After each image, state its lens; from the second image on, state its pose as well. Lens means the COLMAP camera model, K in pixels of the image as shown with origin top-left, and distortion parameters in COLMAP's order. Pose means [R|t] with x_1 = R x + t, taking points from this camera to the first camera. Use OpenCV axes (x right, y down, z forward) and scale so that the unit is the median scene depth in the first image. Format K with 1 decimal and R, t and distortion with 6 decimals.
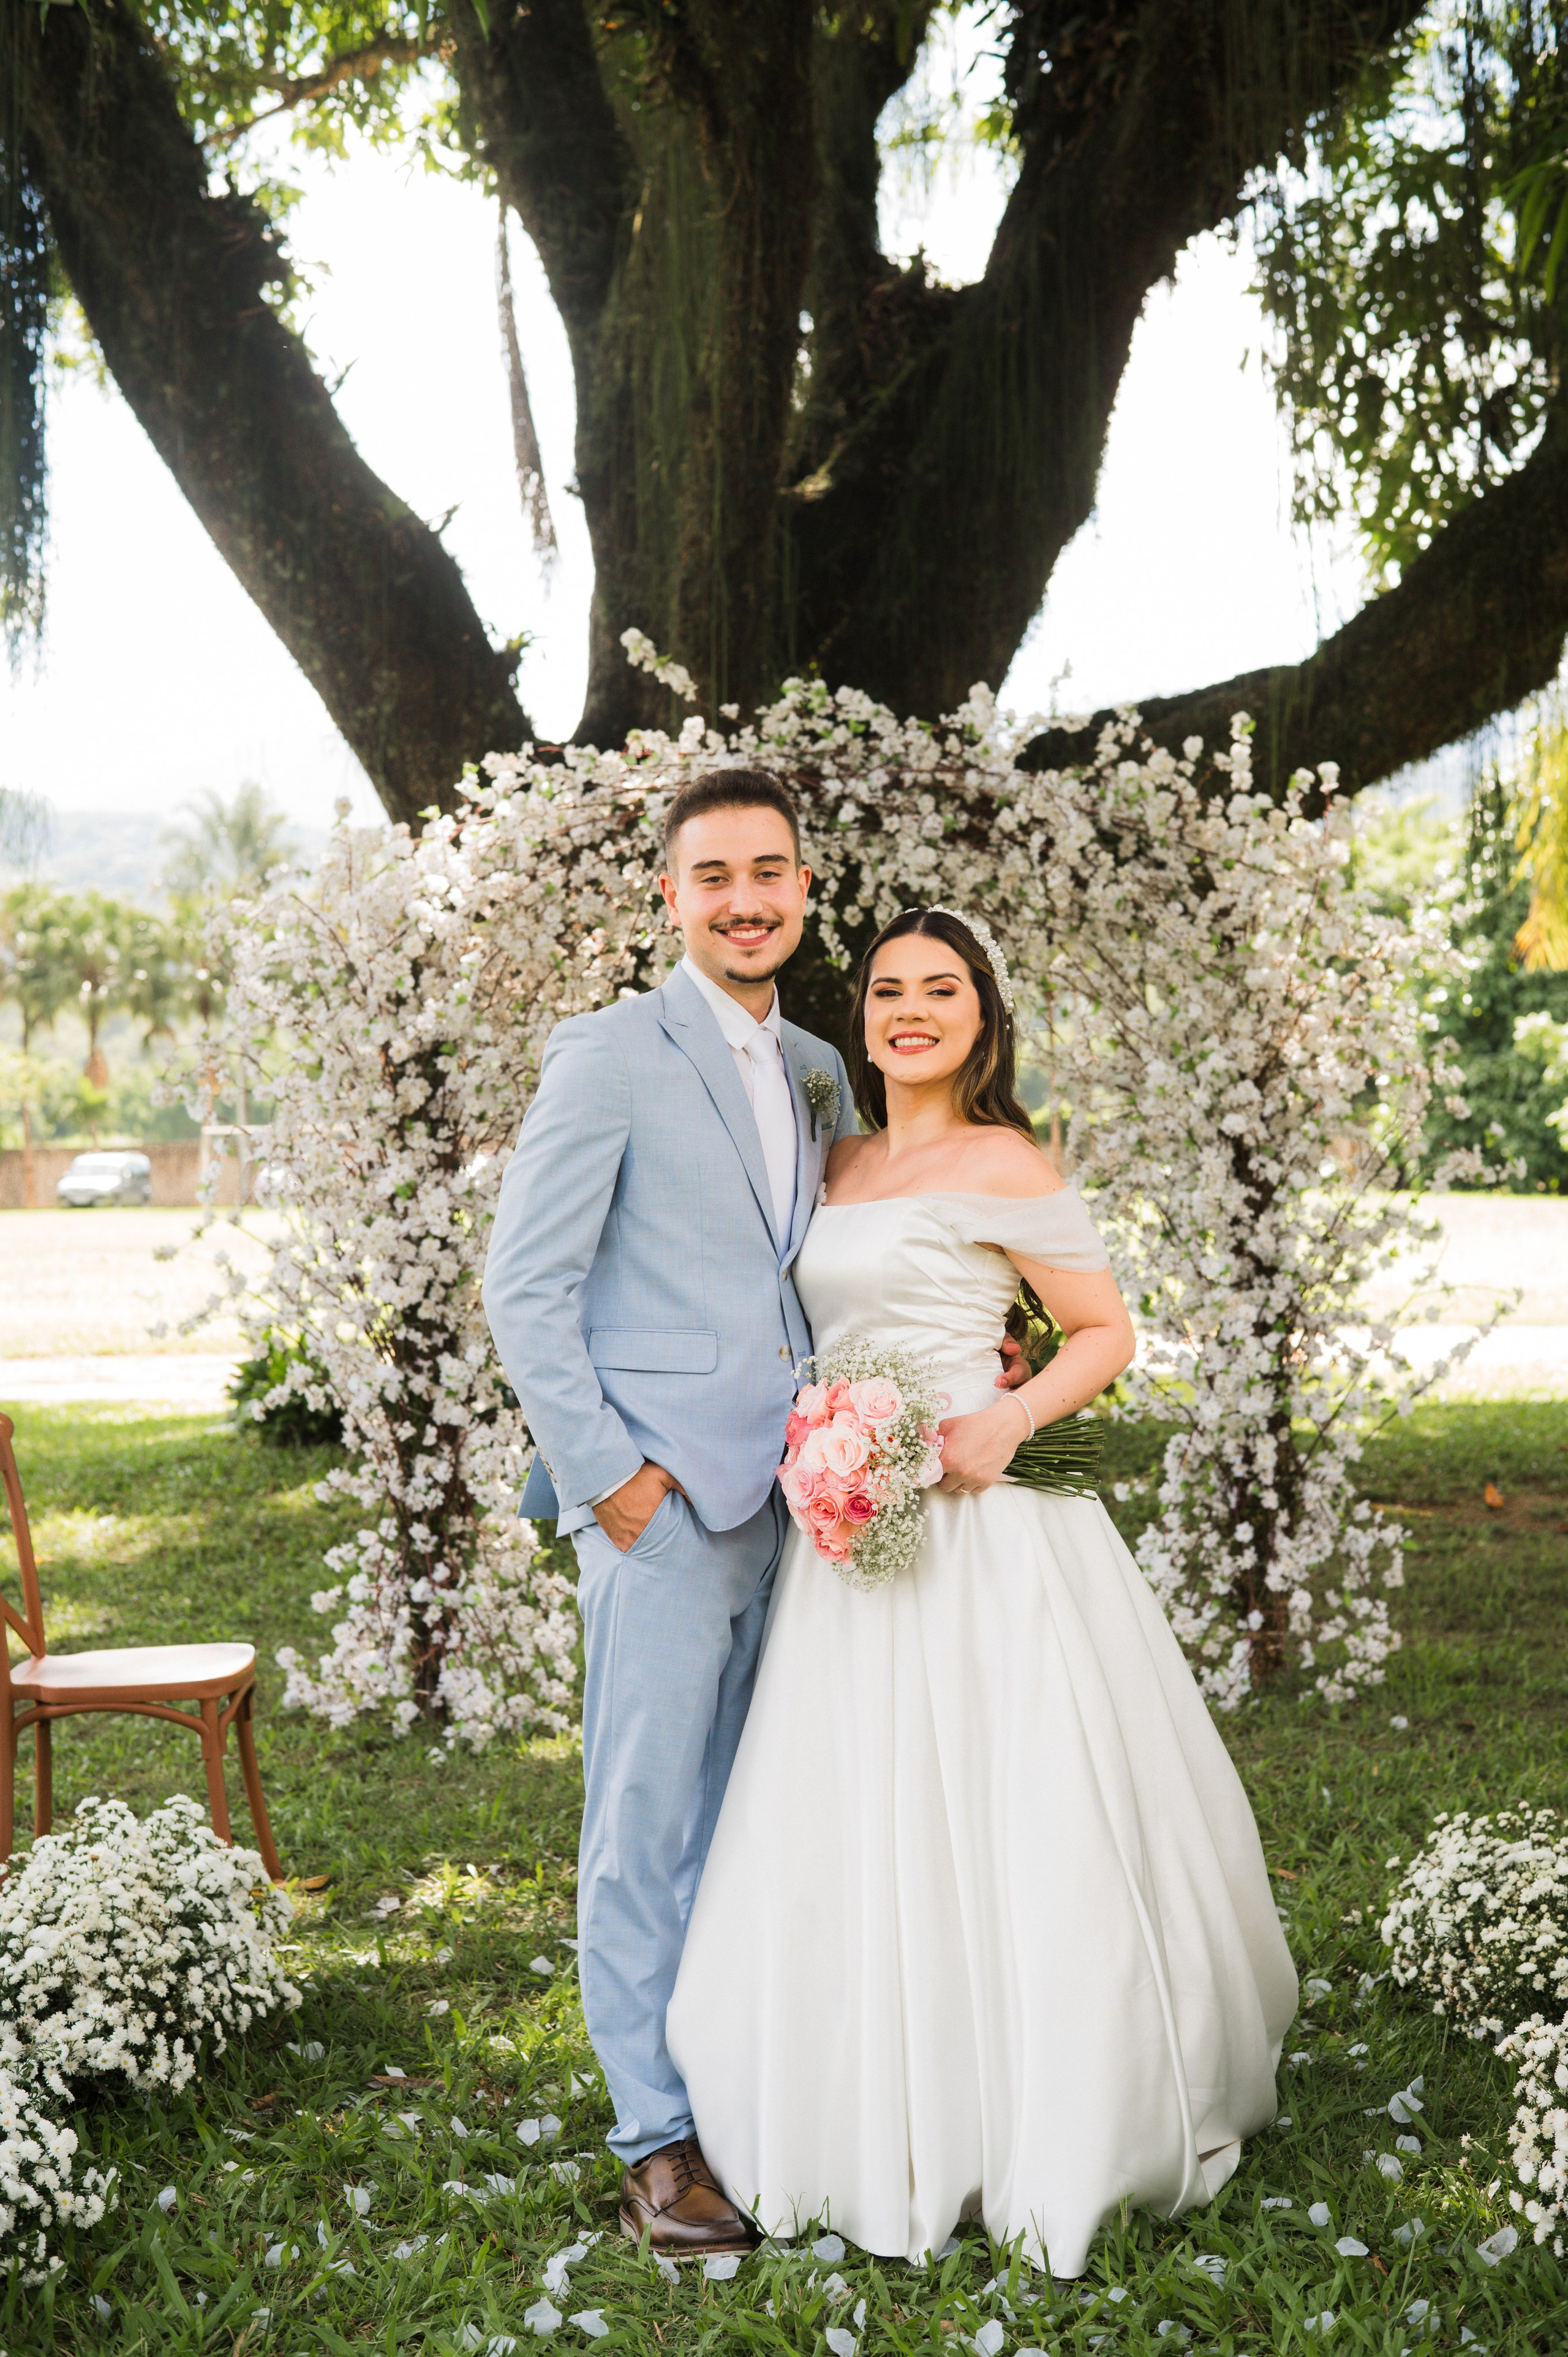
lens RADIAL K [[3432.7, 0, 790.0], [0, 3432.7, 1138.2], [0, 0, 1]] dist [-0.098594, -0.007538]
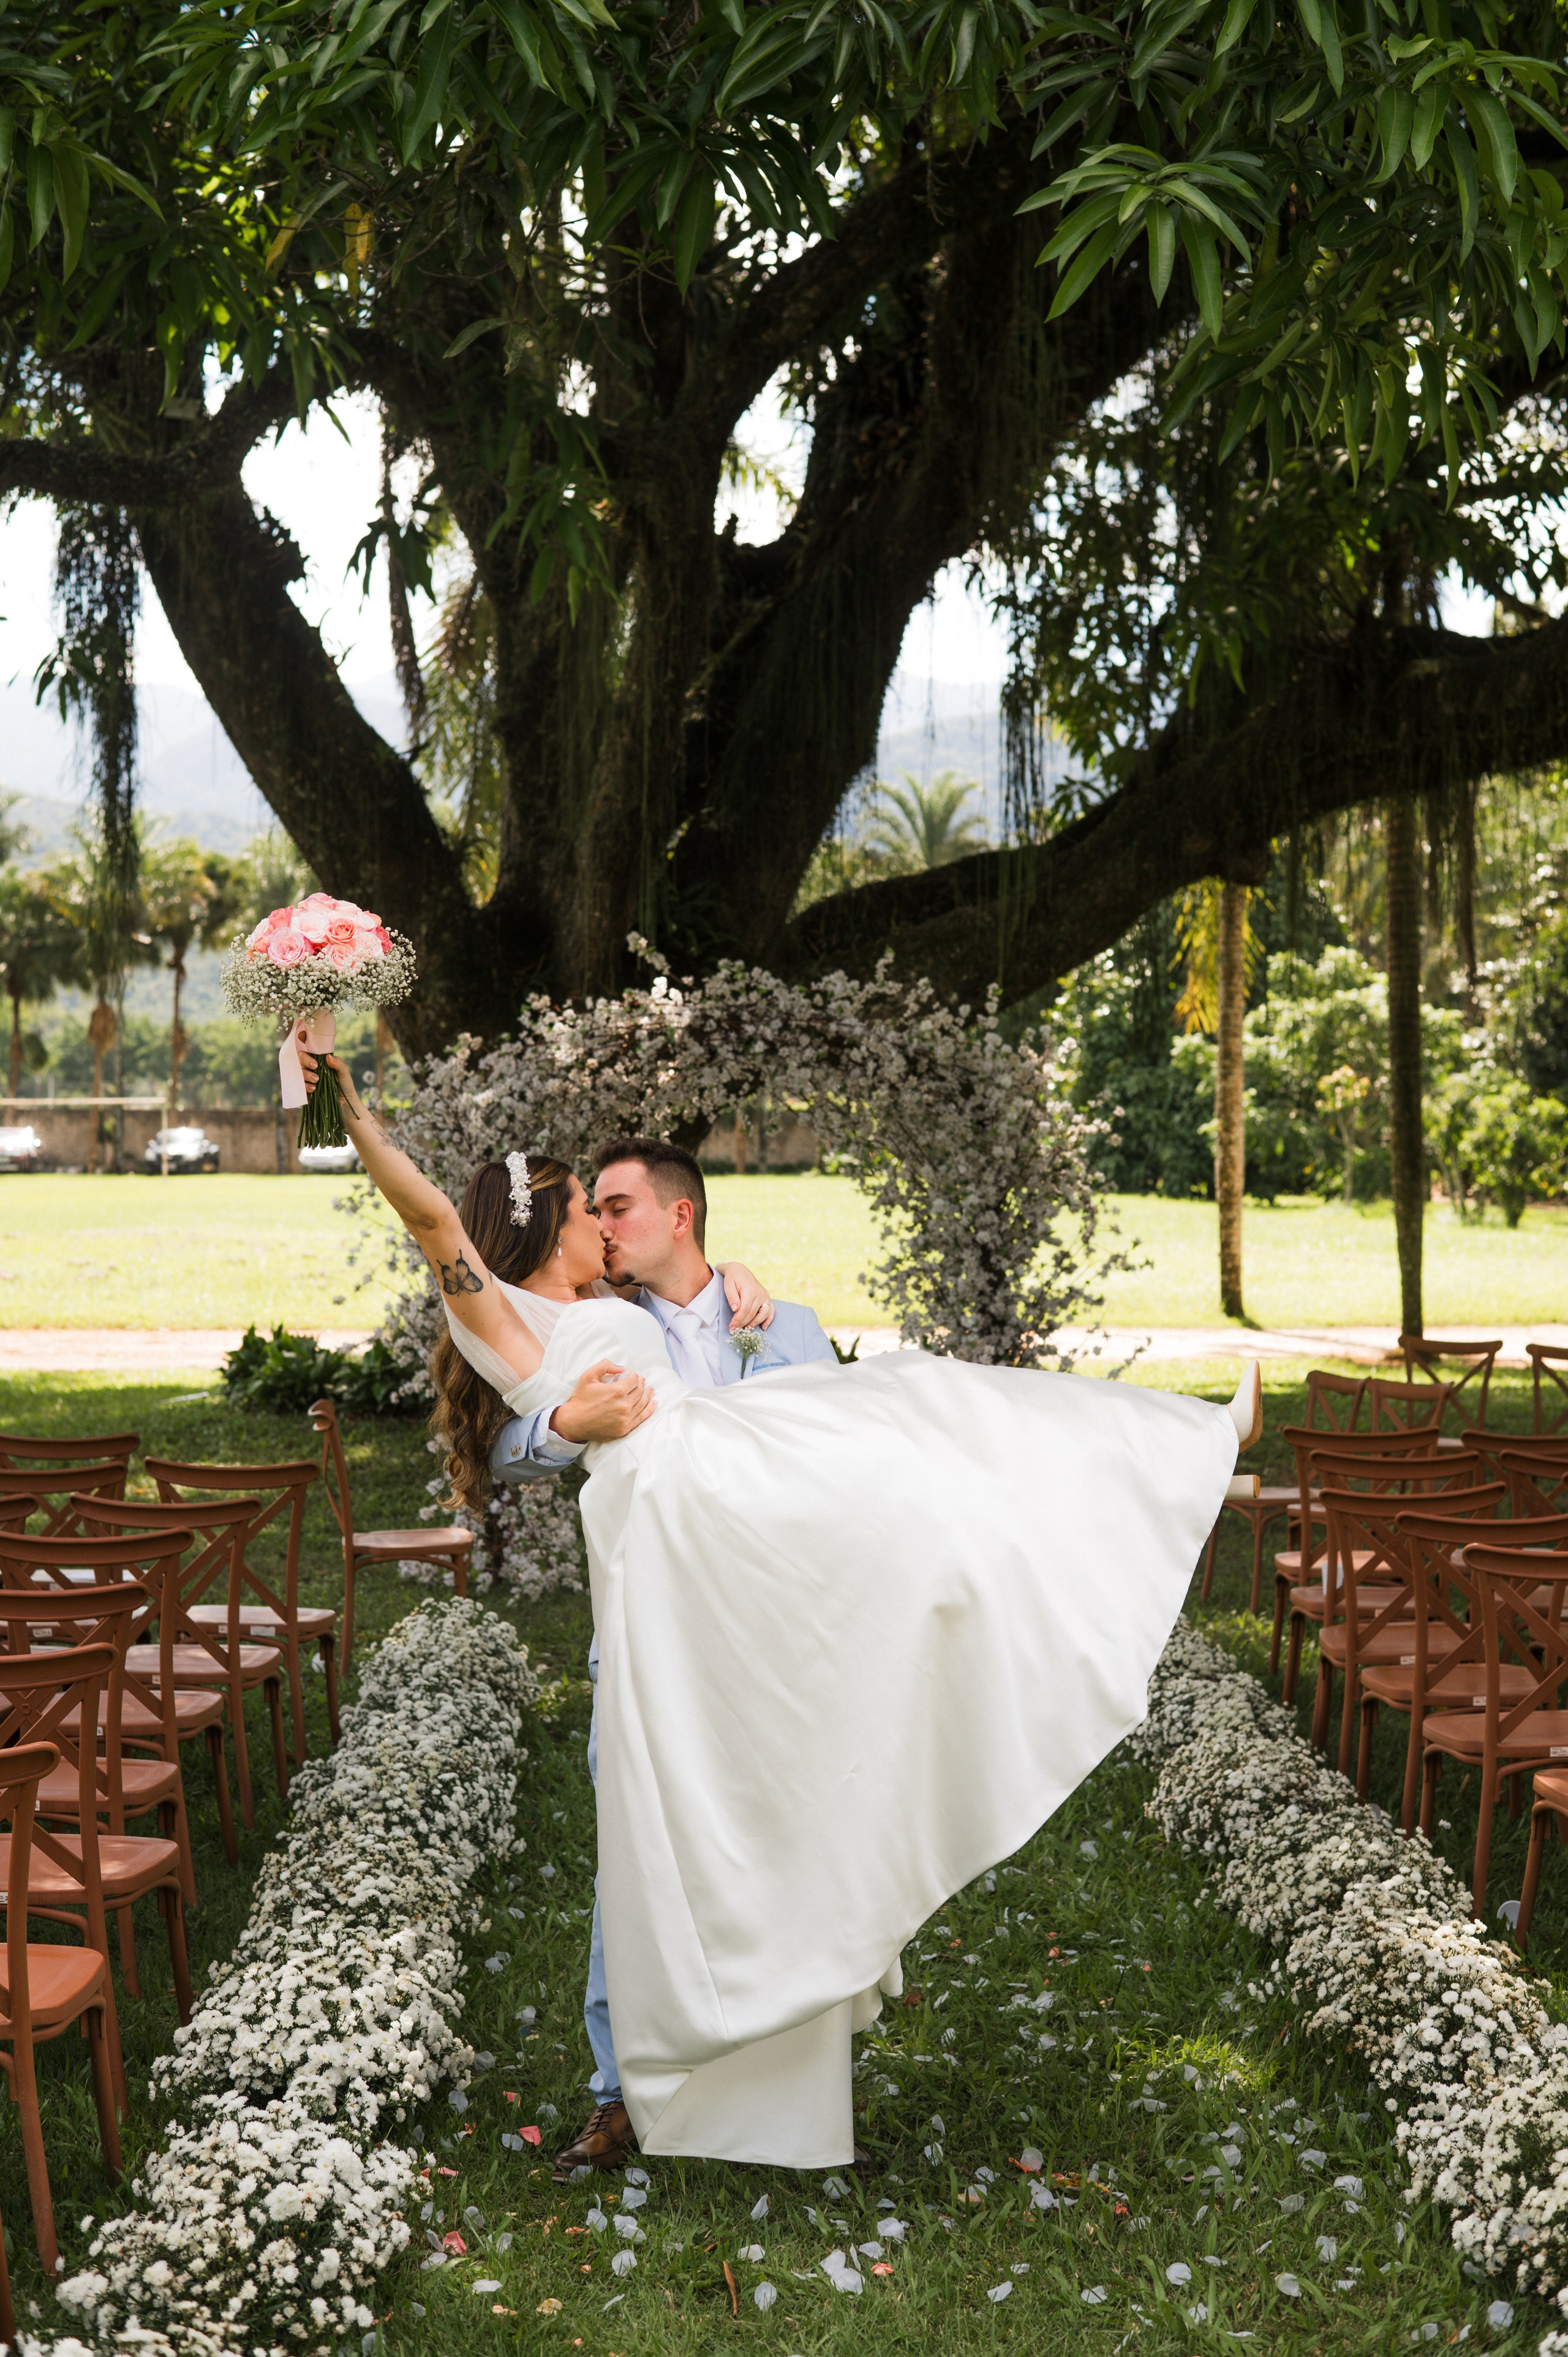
lens RADIAL K [[3432.7, 0, 790.0], [0, 3432.7, 1138.2], [0, 0, 1]] dist [-0.098594, -0.007538]
pose [[0.994960, 0.023532, 0.097477, -0.127865], [-0.024421, 0.999670, 0.007936, -0.062471], [-0.097258, -0.010276, 0.995206, -0.655152]]
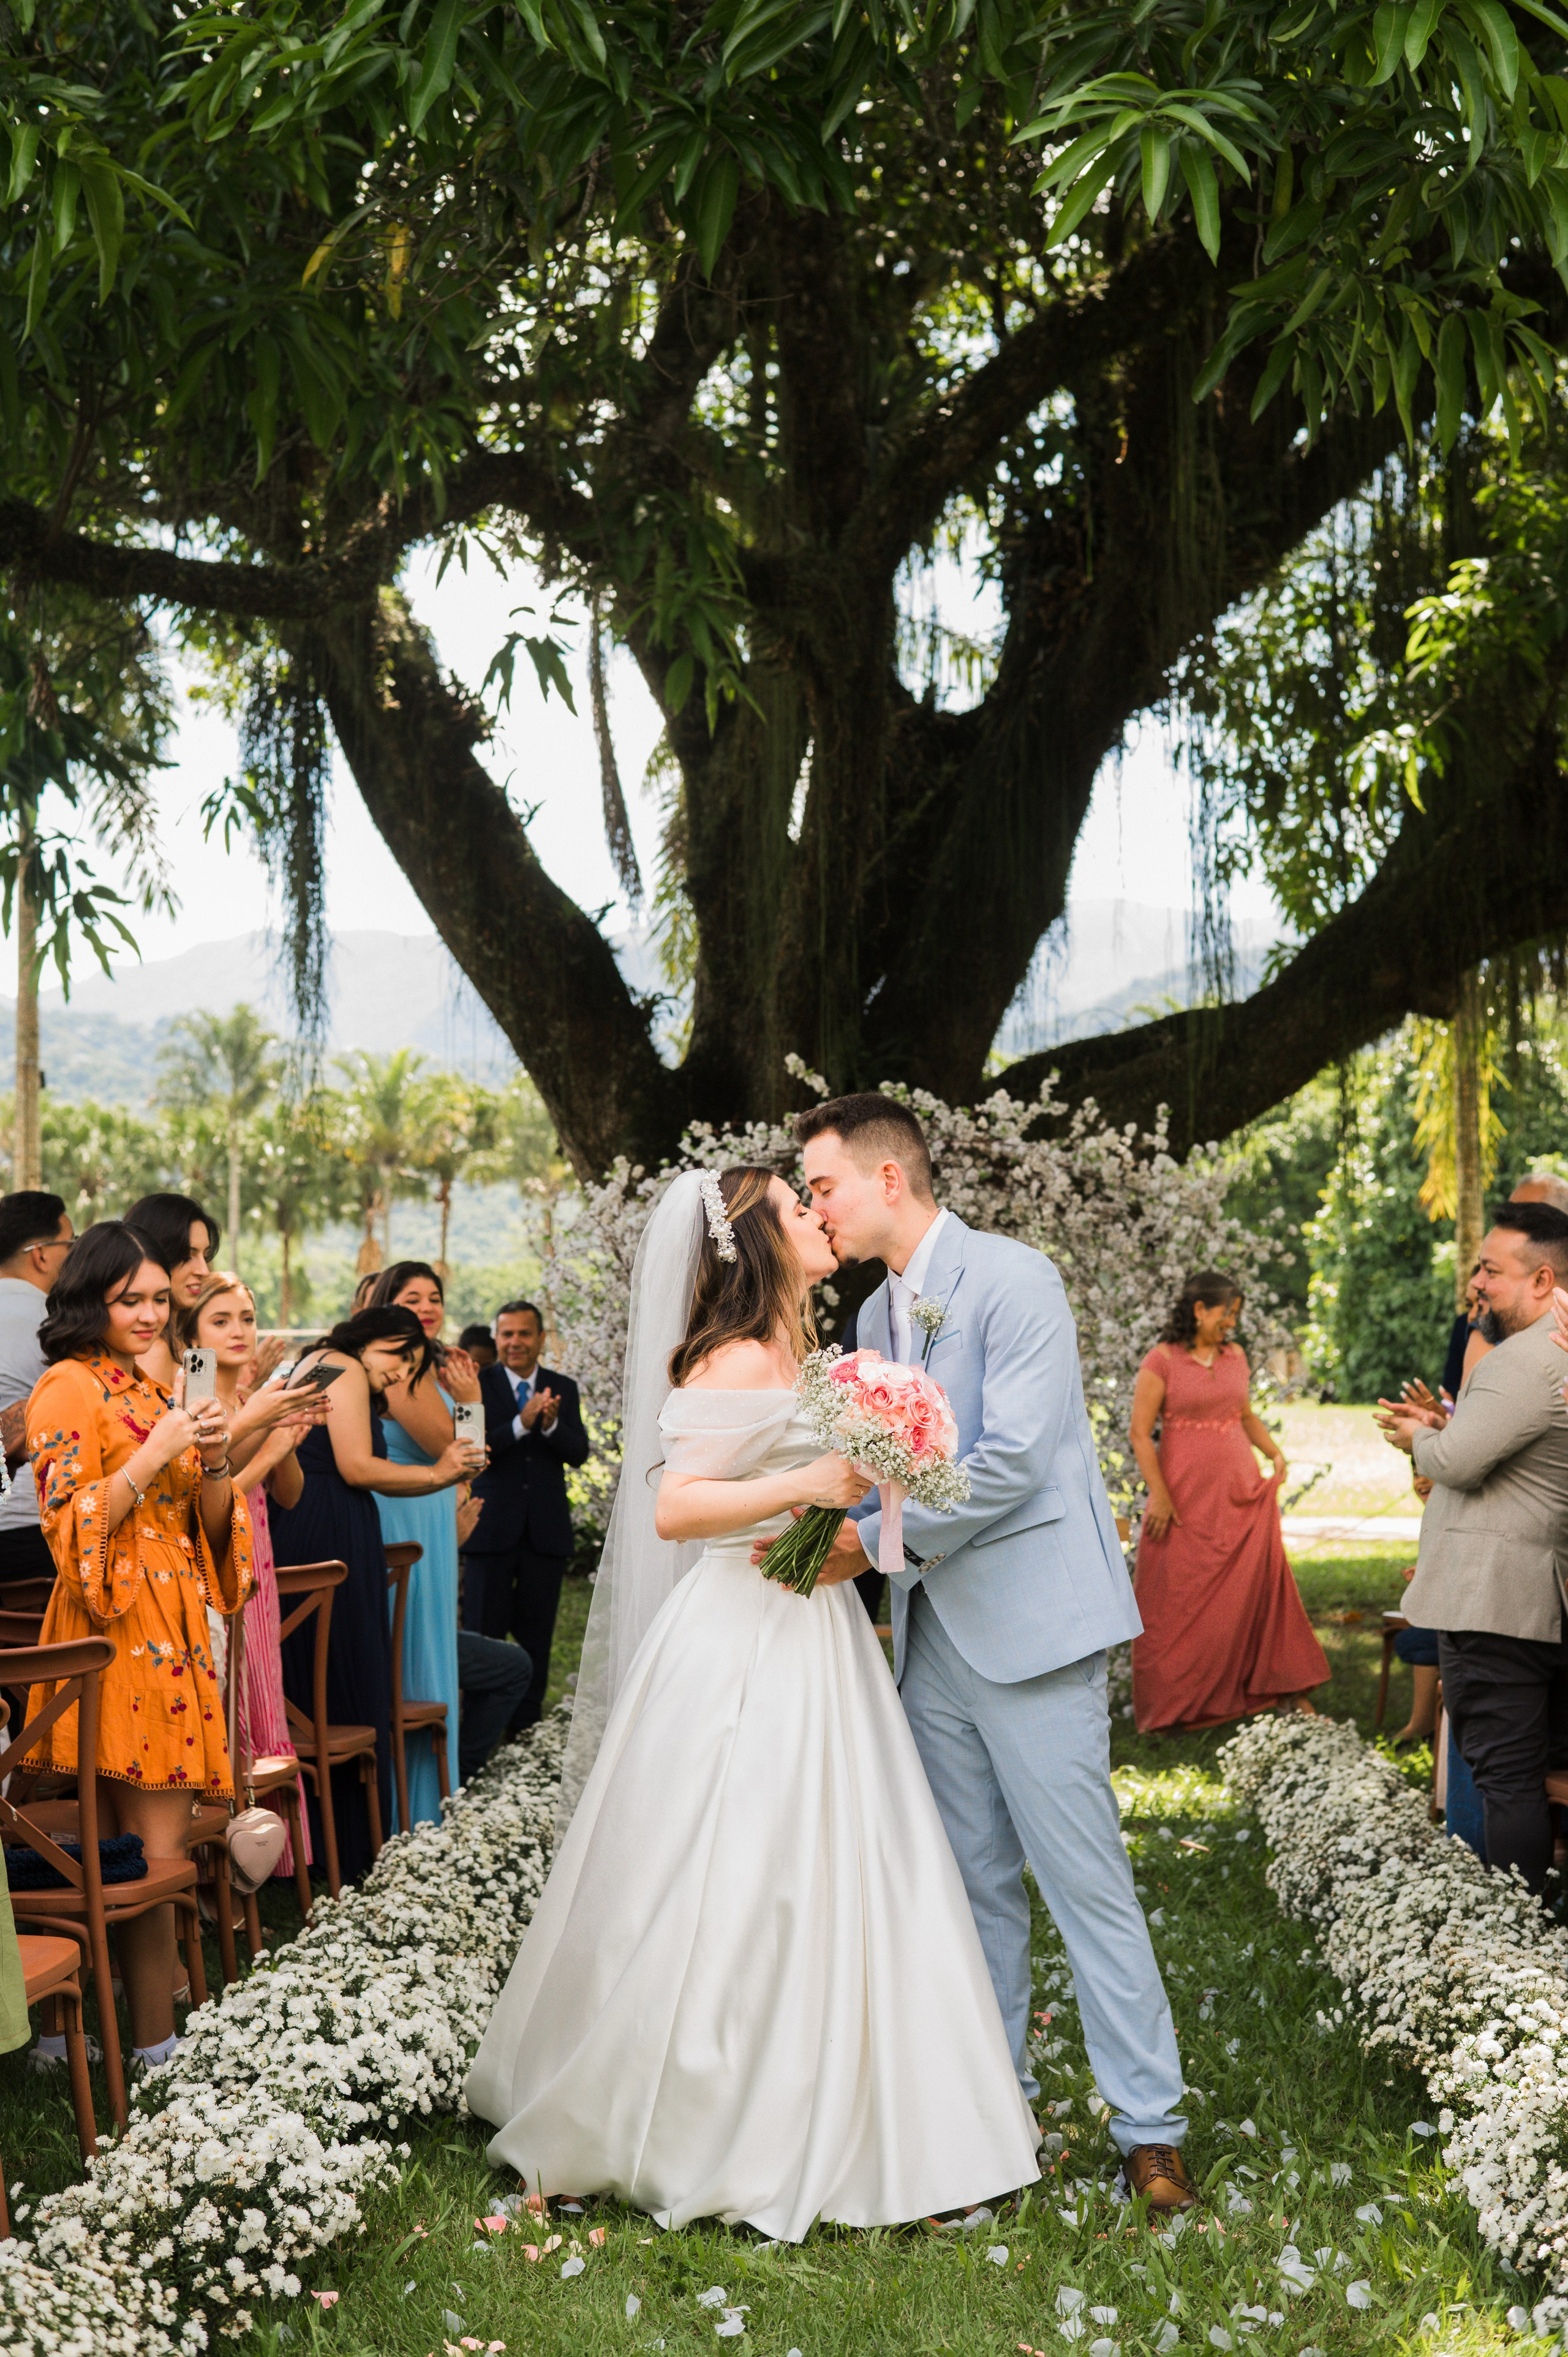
lens RADIAL K [[3432.7, 0, 790.0], [0, 3432.7, 1138.2], [0, 0, 1]] dist [-0.098594, -0.007538]
pose [[0.999795, 0.013218, 0.015360, -0.070040], [-0.012263, 0.998080, -0.060705, -0.007883], [-0.016133, 0.060504, 0.998038, -0.632844]]
